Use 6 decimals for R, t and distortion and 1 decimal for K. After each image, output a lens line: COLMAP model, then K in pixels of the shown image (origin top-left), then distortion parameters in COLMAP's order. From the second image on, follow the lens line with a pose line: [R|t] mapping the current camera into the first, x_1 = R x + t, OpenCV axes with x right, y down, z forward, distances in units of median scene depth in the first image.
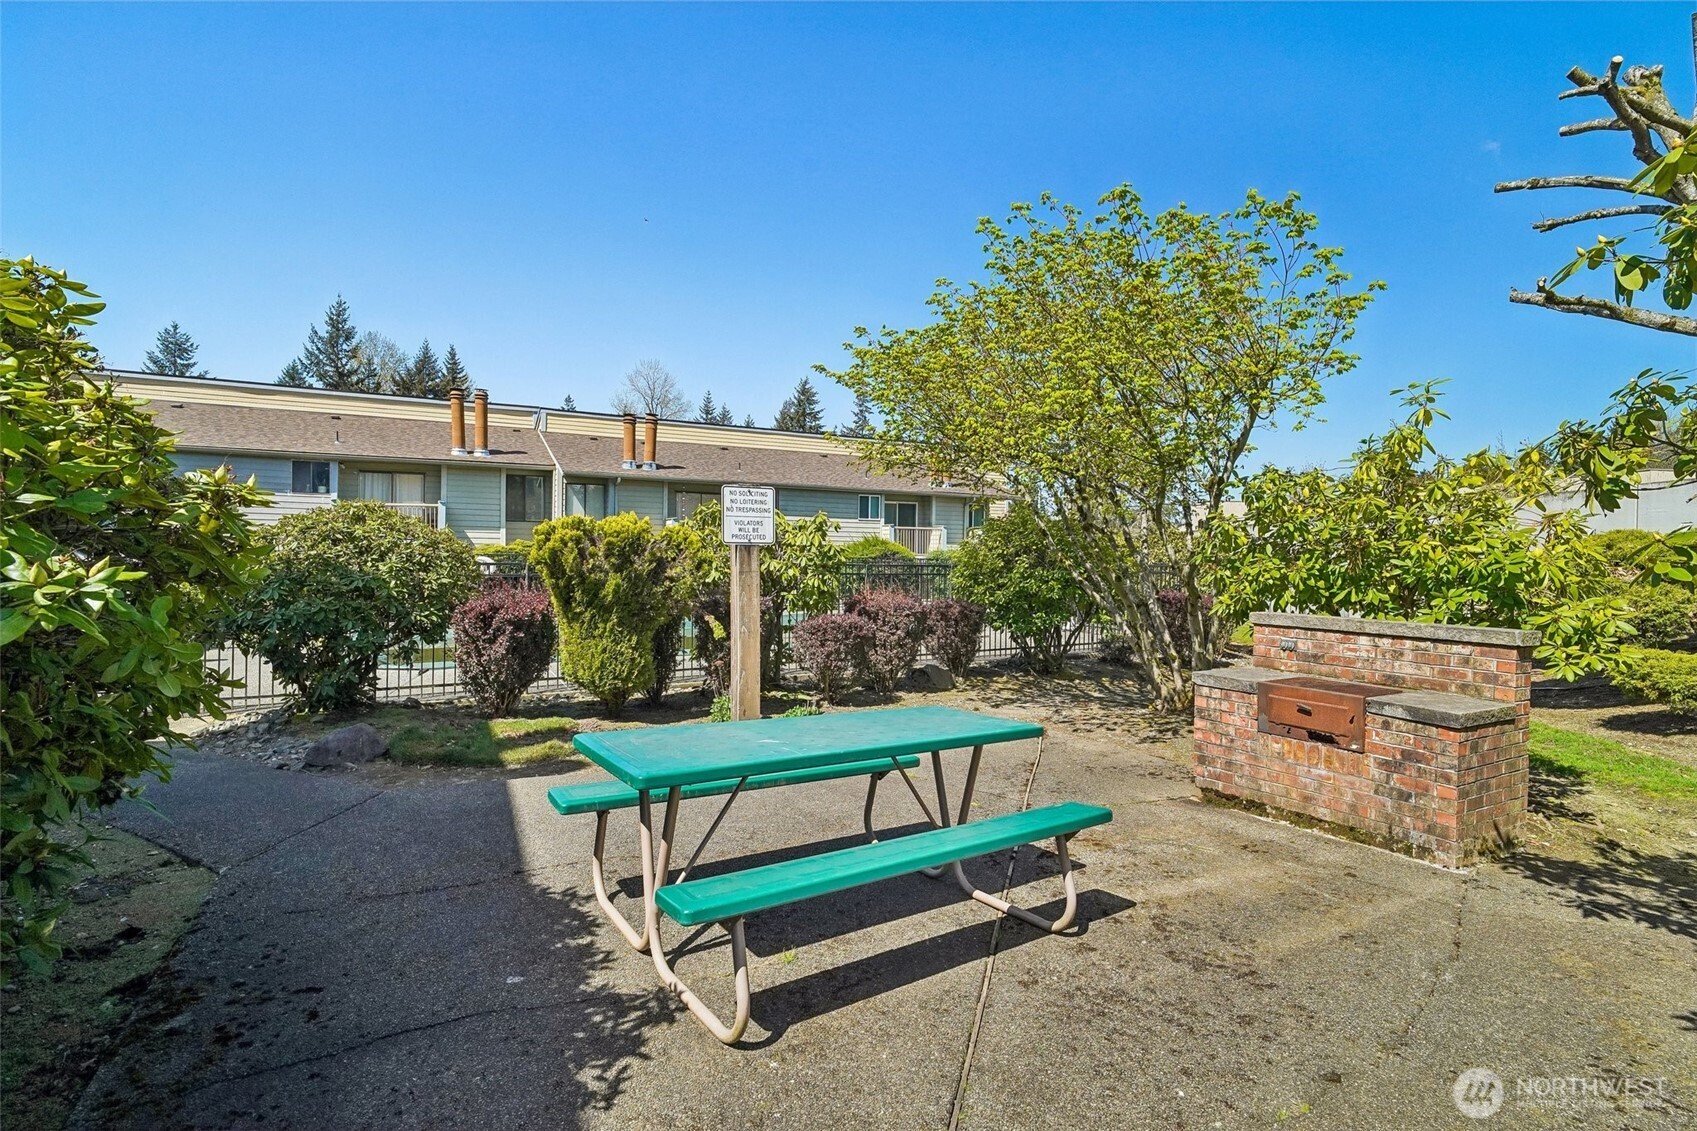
lens RADIAL K [[798.6, 0, 854.9], [0, 798.6, 562.3], [0, 0, 1]] dist [-0.019521, 0.007059]
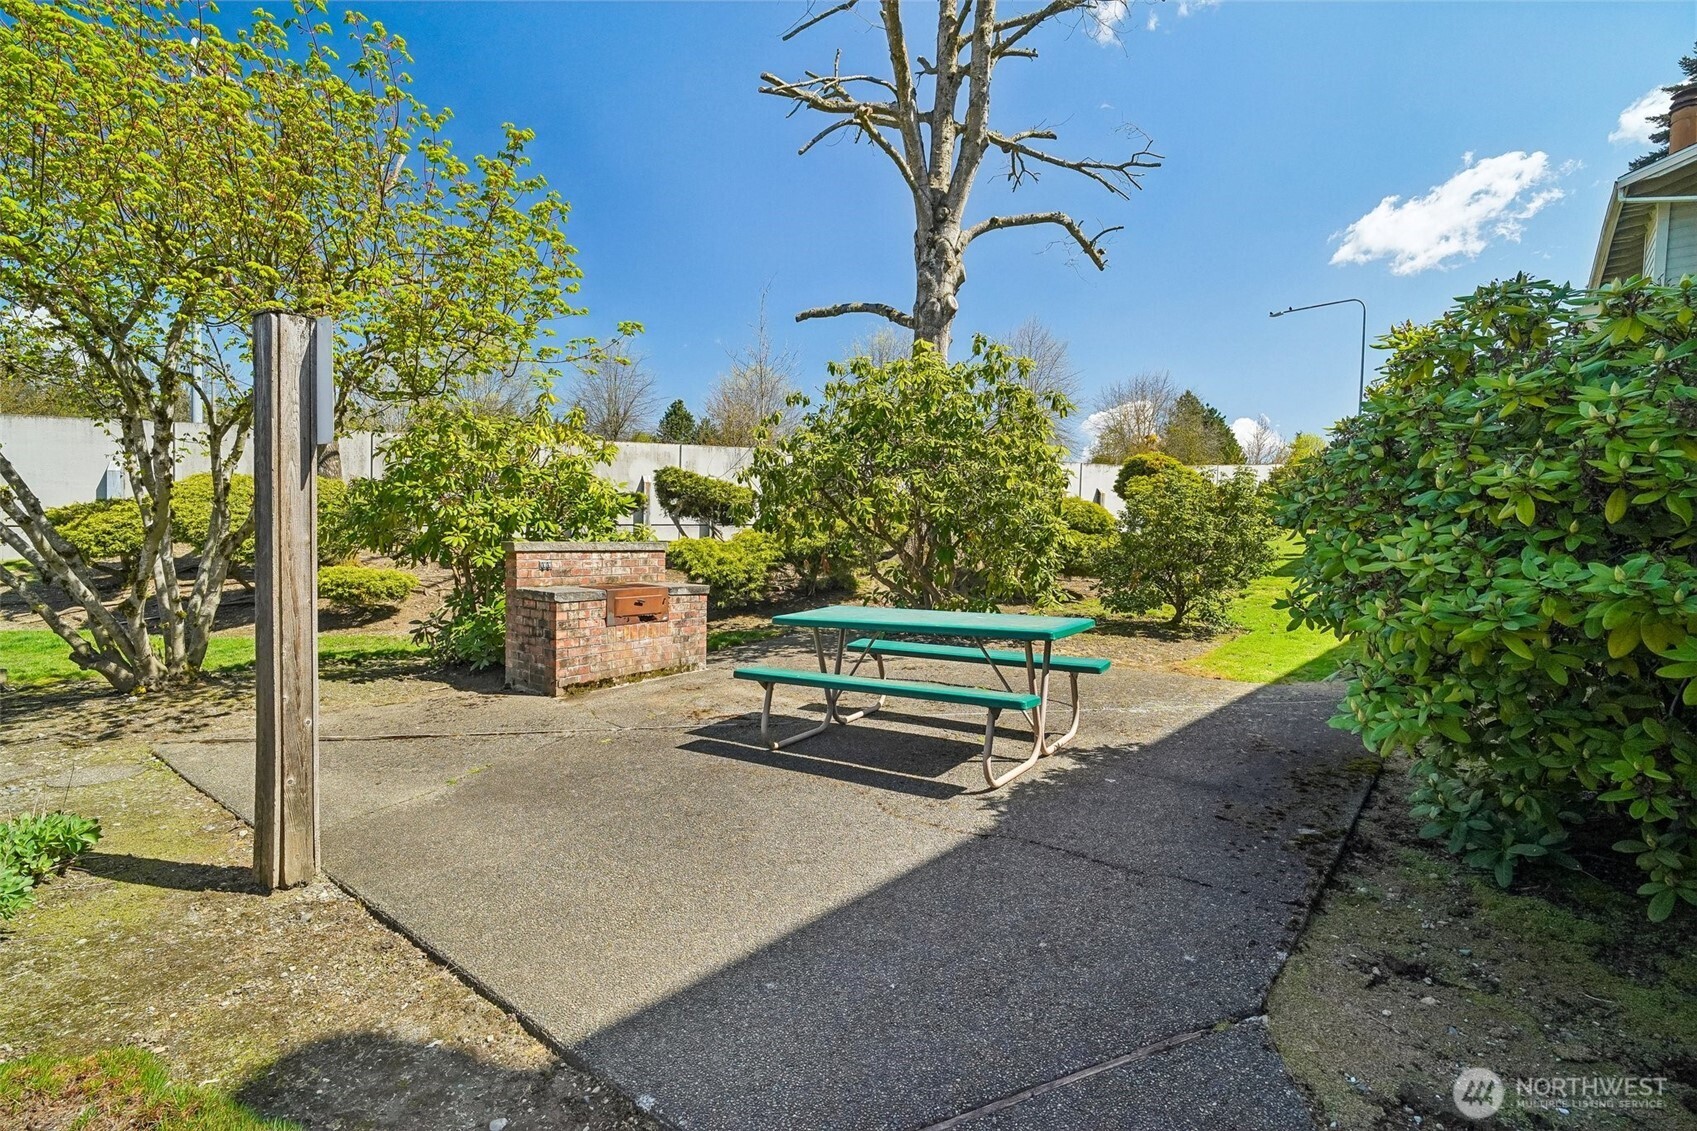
lens RADIAL K [[798.6, 0, 852.8], [0, 798.6, 563.1], [0, 0, 1]] dist [-0.019521, 0.007059]
pose [[-0.363019, -0.059587, 0.929875, -1.128795], [-0.019933, 0.998221, 0.056185, 0.025330], [-0.931569, 0.001861, -0.363561, 1.383237]]
